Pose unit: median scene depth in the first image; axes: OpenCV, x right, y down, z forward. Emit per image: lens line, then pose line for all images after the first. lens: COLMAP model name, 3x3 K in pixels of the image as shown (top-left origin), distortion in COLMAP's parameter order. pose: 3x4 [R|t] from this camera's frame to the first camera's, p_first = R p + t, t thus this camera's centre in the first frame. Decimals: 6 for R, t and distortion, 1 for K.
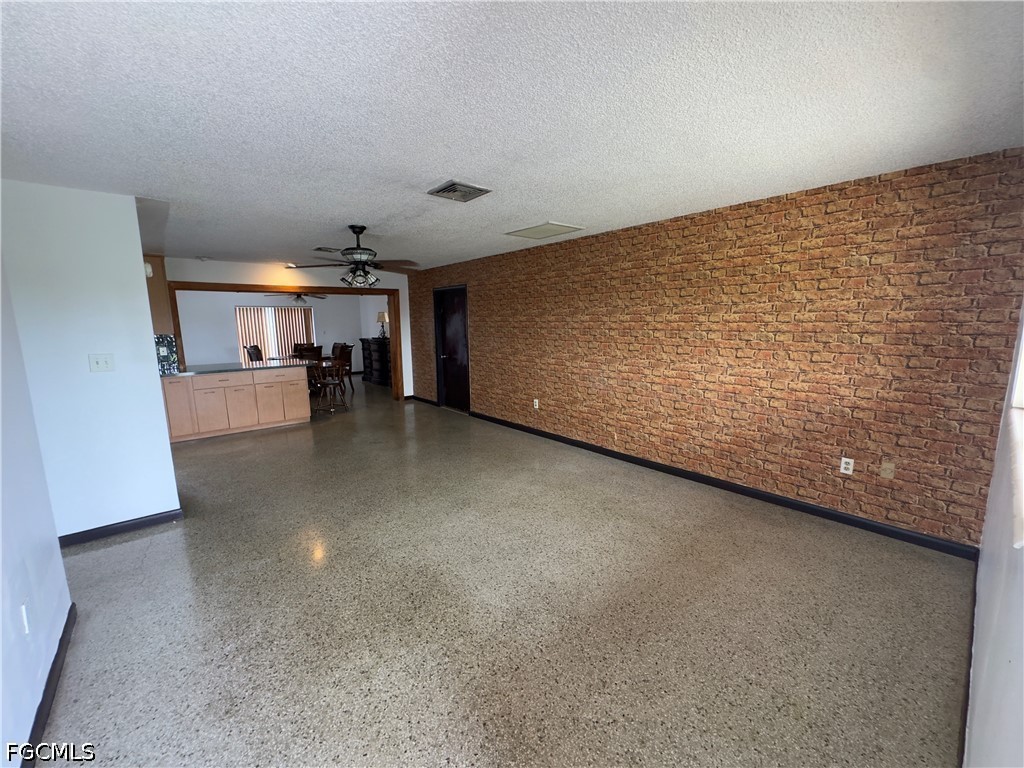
lens RADIAL K [[409.0, 0, 534.4], [0, 409.0, 388.7], [0, 0, 1]] dist [-0.002959, -0.000738]
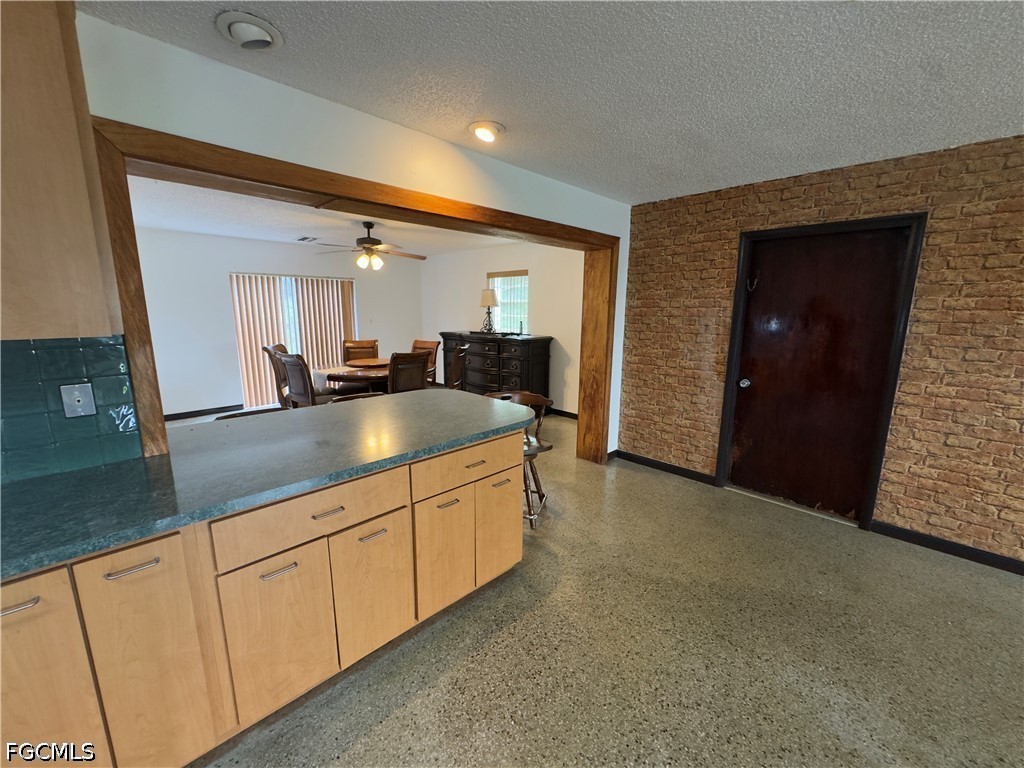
lens RADIAL K [[409.0, 0, 510.1], [0, 409.0, 384.9], [0, 0, 1]] dist [-0.002959, -0.000738]
pose [[0.999149, -0.000382, 0.041243, -0.137904], [-0.000792, 0.999595, 0.028450, -0.024387], [-0.041237, -0.028458, 0.998744, 0.149024]]
